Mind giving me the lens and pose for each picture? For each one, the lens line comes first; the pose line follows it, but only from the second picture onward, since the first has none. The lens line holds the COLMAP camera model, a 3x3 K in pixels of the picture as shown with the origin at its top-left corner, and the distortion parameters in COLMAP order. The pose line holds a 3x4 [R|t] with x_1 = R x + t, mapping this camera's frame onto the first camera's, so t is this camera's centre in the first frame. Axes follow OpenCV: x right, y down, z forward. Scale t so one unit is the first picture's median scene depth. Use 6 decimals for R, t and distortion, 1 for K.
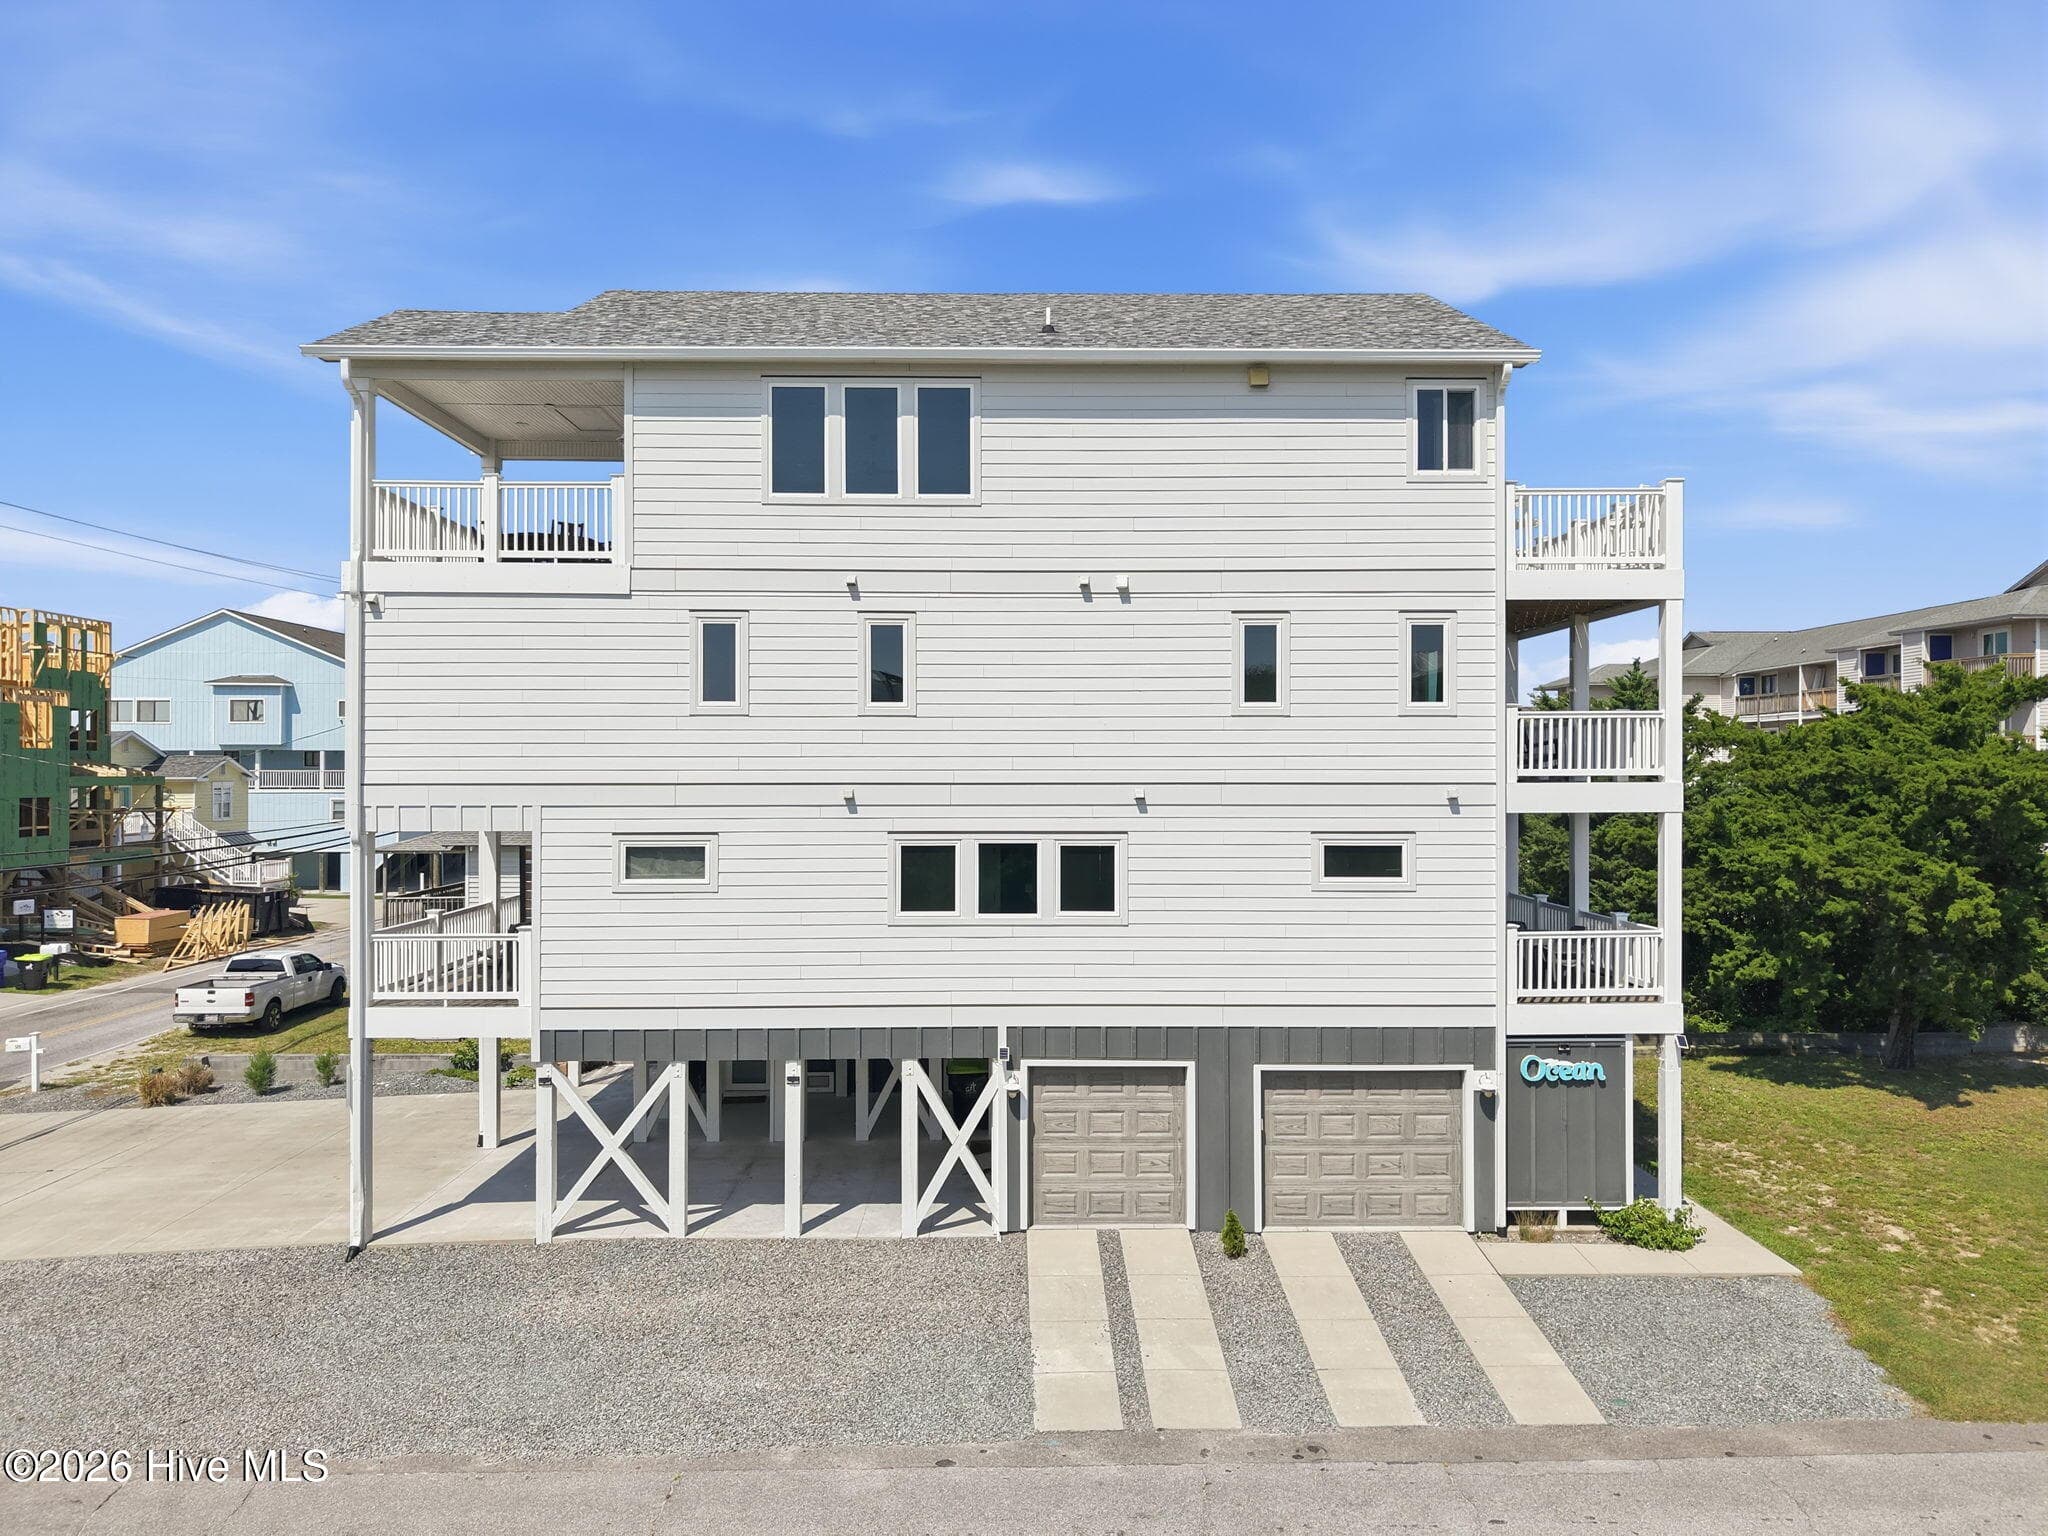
lens RADIAL K [[1365.3, 0, 1021.8], [0, 1365.3, 761.2], [0, 0, 1]] dist [0.049889, -0.054653]
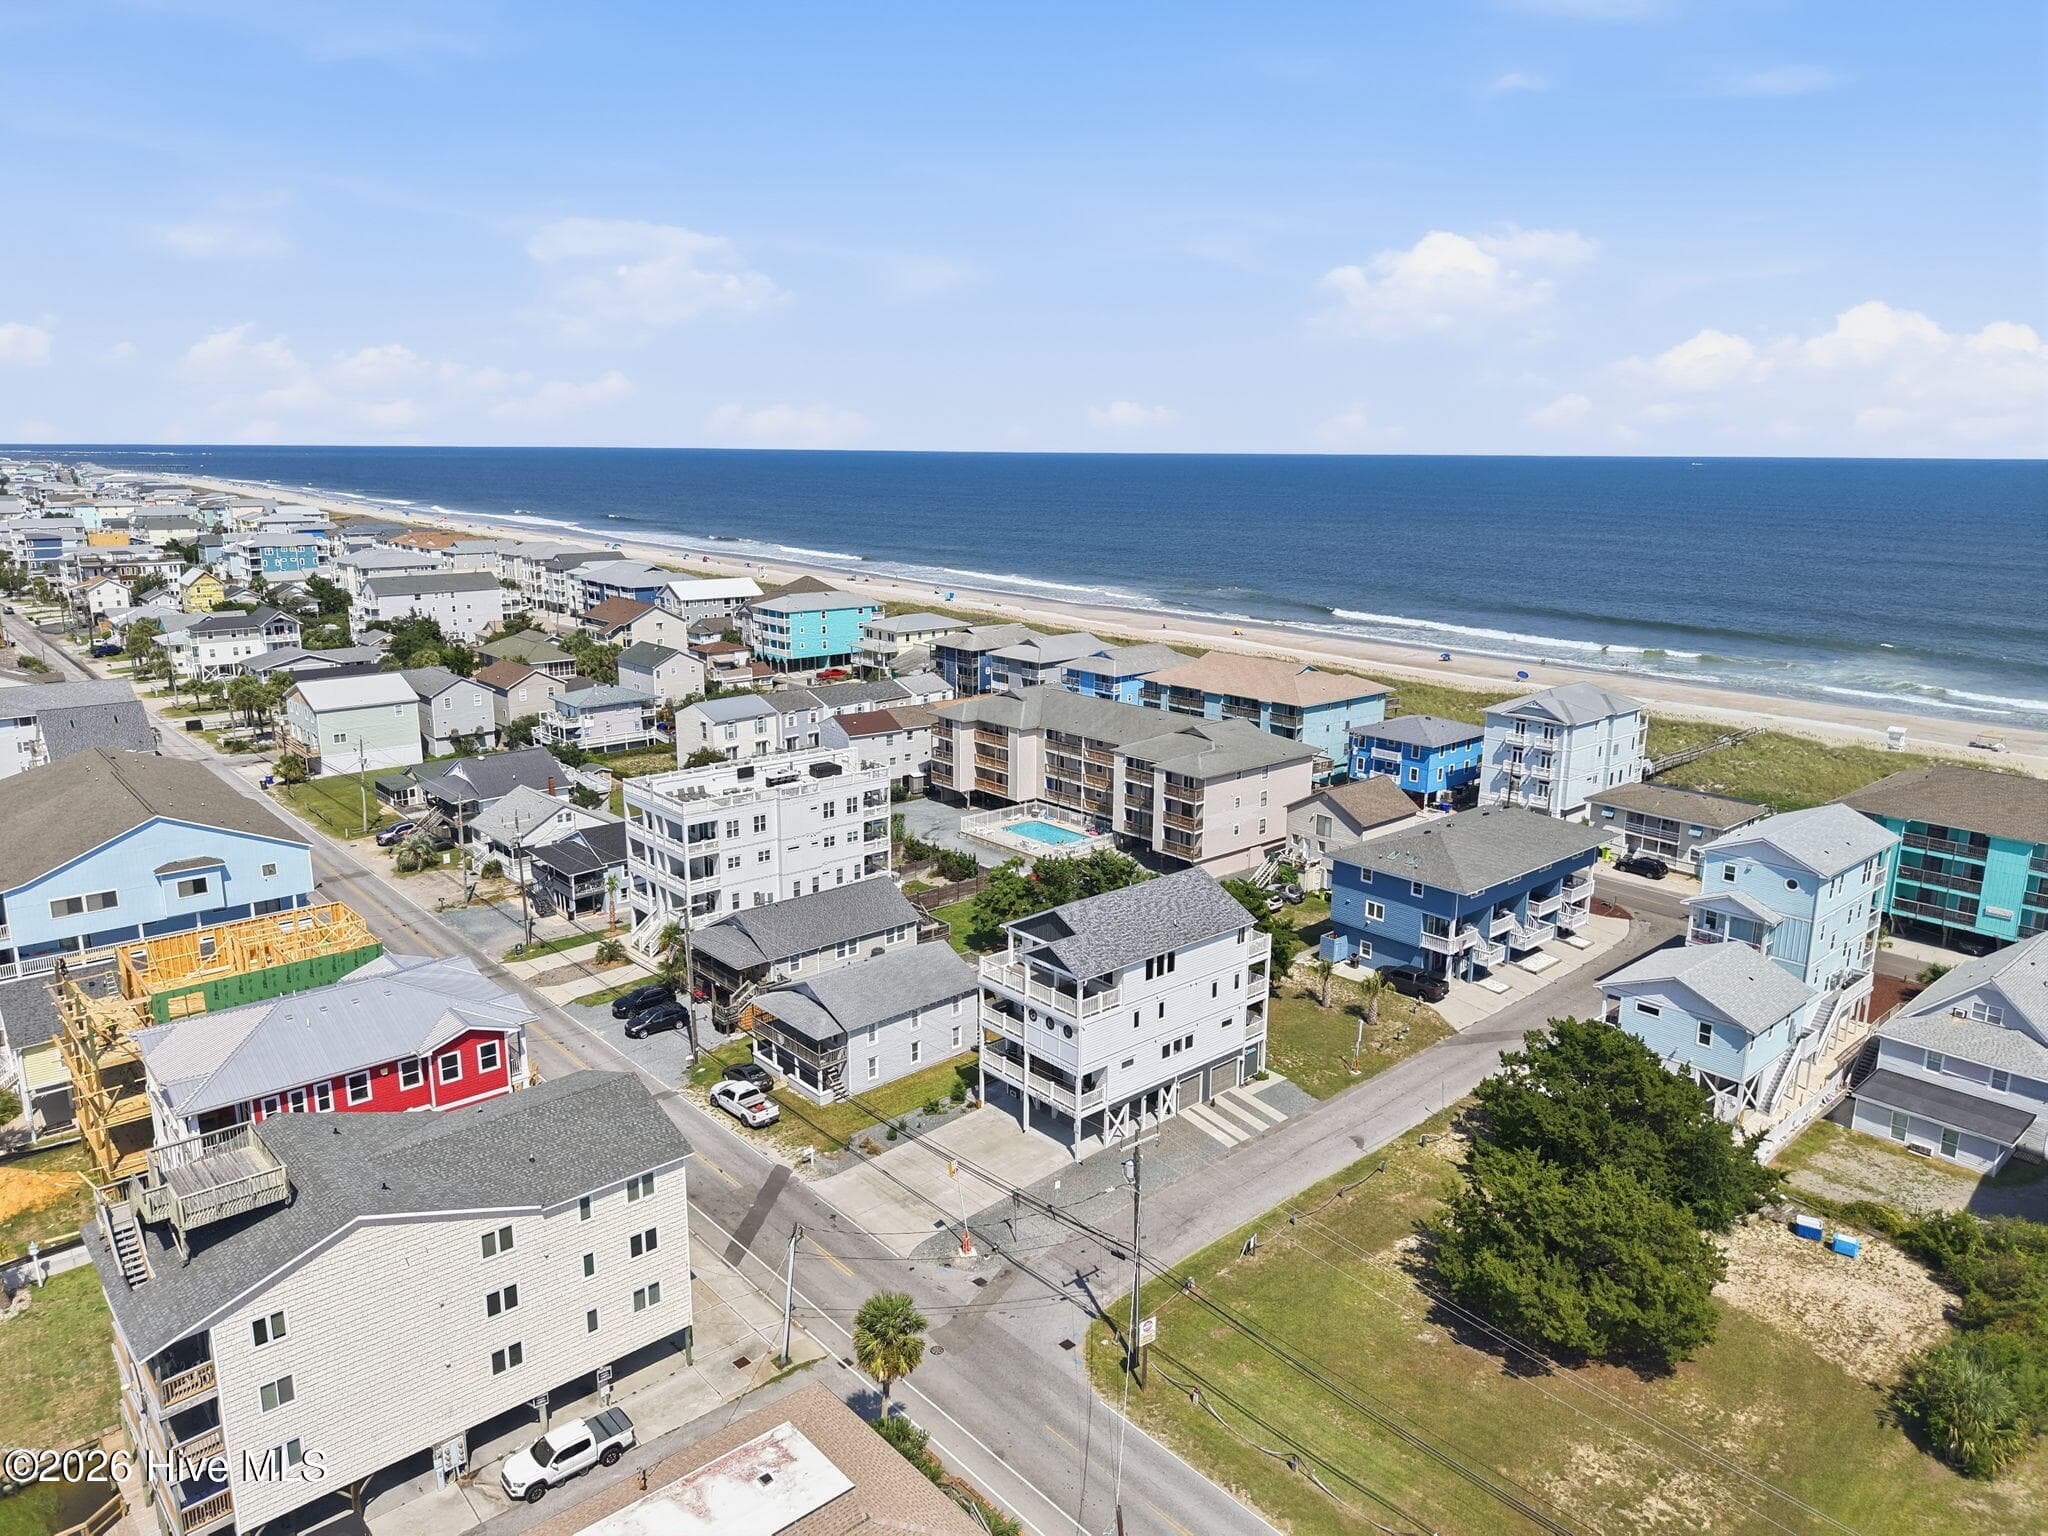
lens RADIAL K [[1365.3, 0, 1024.7], [0, 1365.3, 758.9], [0, 0, 1]] dist [0.049889, -0.054653]
pose [[0.751802, -0.139251, 0.644518, -3.326599], [-0.015350, 0.973486, 0.228231, -1.958079], [-0.659210, -0.181478, 0.729731, -1.932173]]
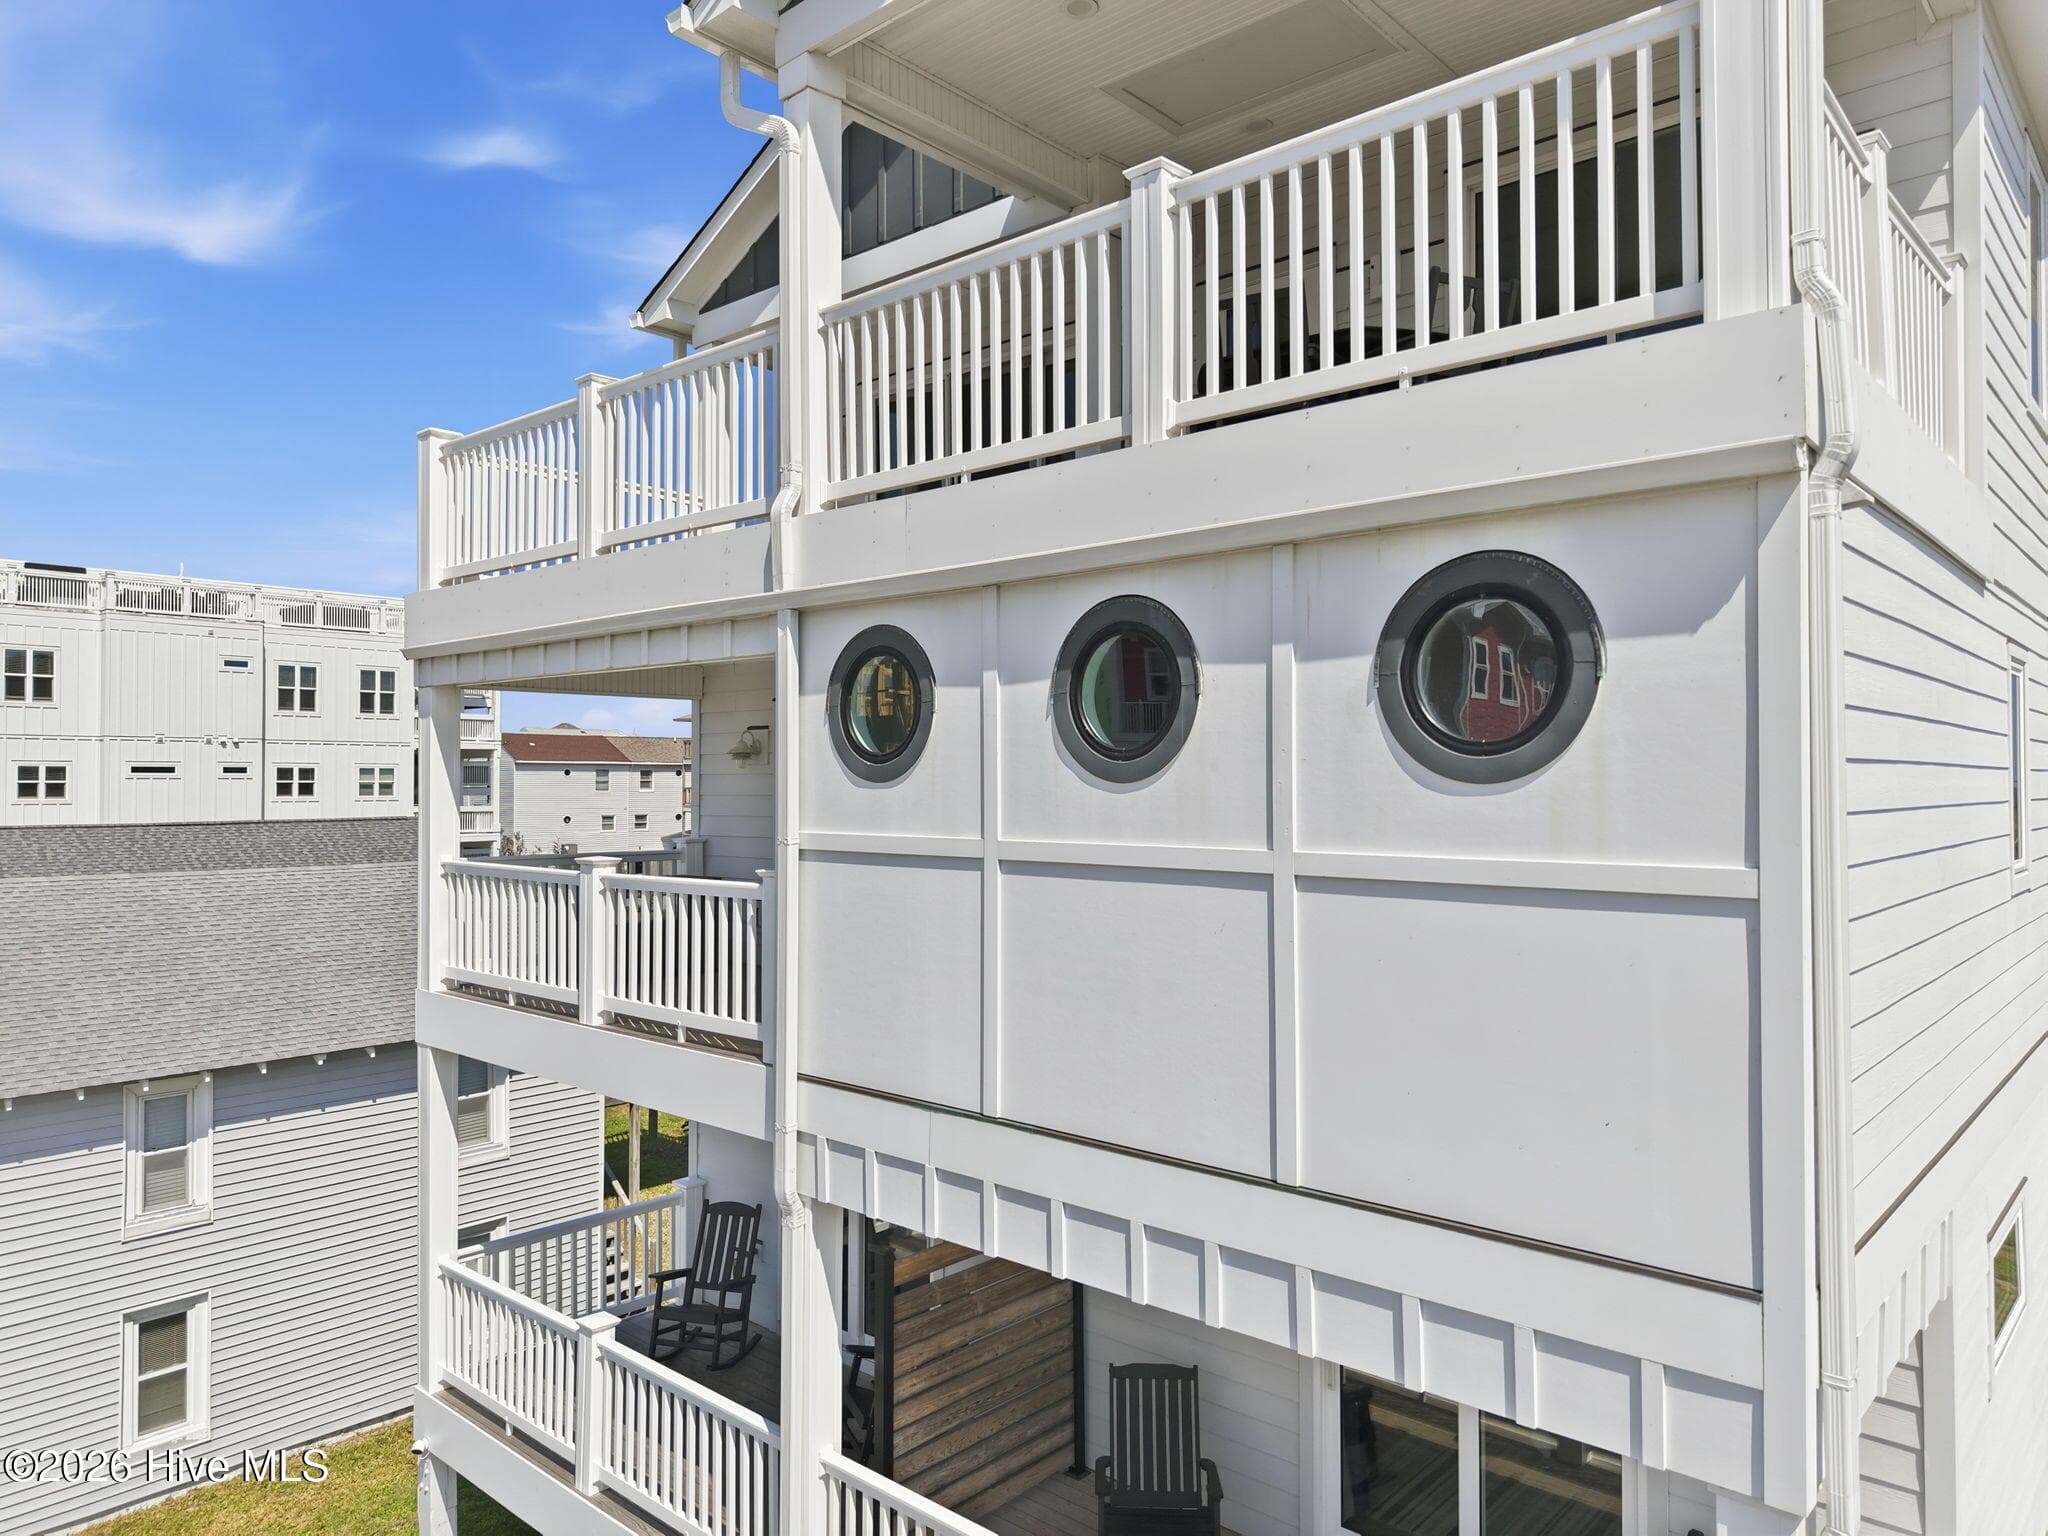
lens RADIAL K [[1365.3, 0, 1020.8], [0, 1365.3, 768.7], [0, 0, 1]] dist [0.049889, -0.054653]
pose [[0.675689, 0.008808, 0.737134, -0.738218], [-0.004780, 0.999960, -0.007567, -0.065596], [-0.737172, 0.001589, 0.675704, 0.937456]]
